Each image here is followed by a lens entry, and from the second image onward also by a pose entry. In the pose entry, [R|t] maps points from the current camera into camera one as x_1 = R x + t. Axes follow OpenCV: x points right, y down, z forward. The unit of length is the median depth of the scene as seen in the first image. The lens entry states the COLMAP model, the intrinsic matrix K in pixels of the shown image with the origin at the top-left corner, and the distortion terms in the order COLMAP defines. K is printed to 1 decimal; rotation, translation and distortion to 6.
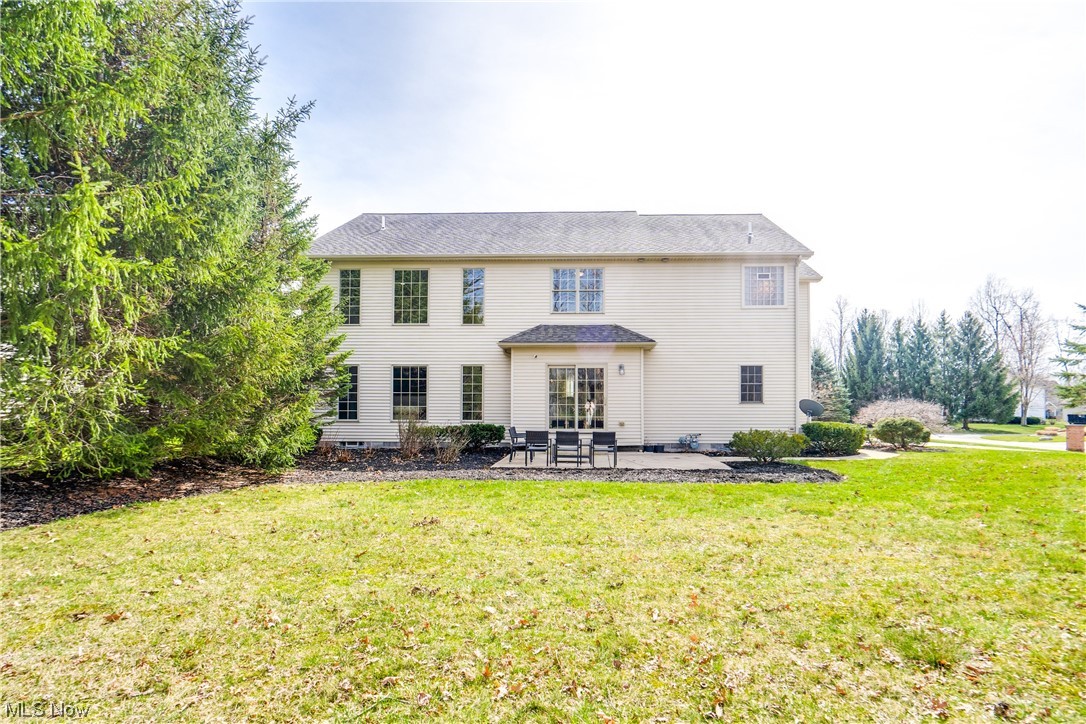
lens RADIAL K [[421.7, 0, 543.1], [0, 421.7, 342.1], [0, 0, 1]] dist [-0.000562, -0.000013]
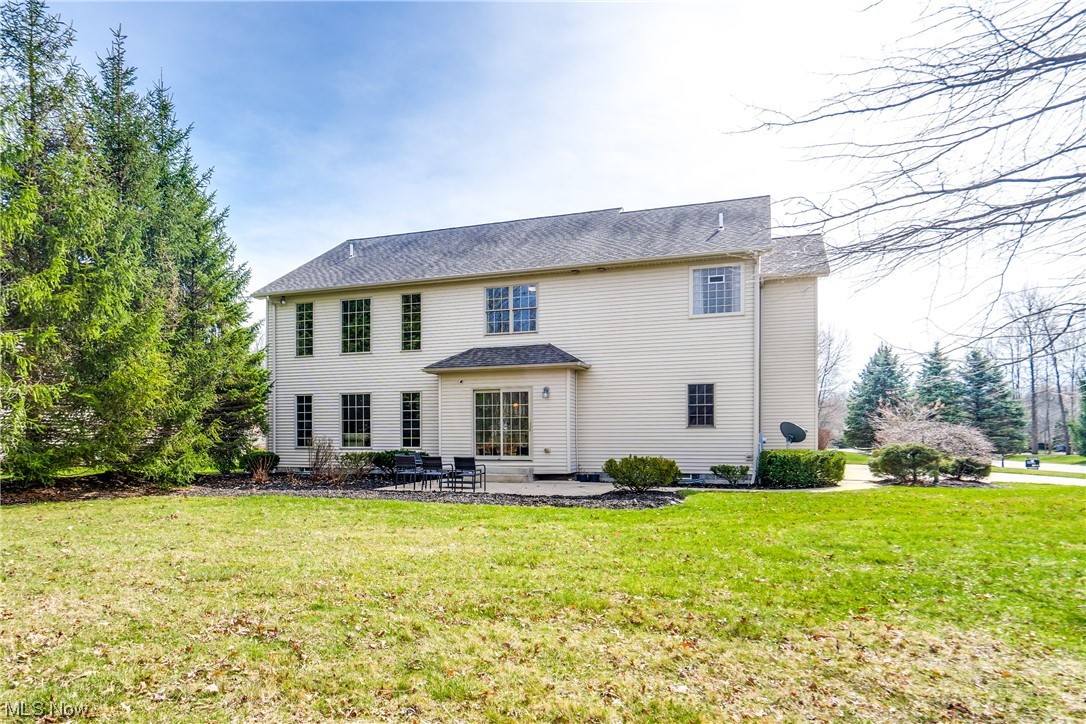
lens RADIAL K [[510.3, 0, 536.8], [0, 510.3, 363.4], [0, 0, 1]] dist [0.002487, 0.000241]
pose [[0.970688, -0.039519, -0.237070, 0.408944], [0.042541, 0.999065, 0.007643, -0.008639], [0.236547, -0.017504, 0.971462, -0.098051]]
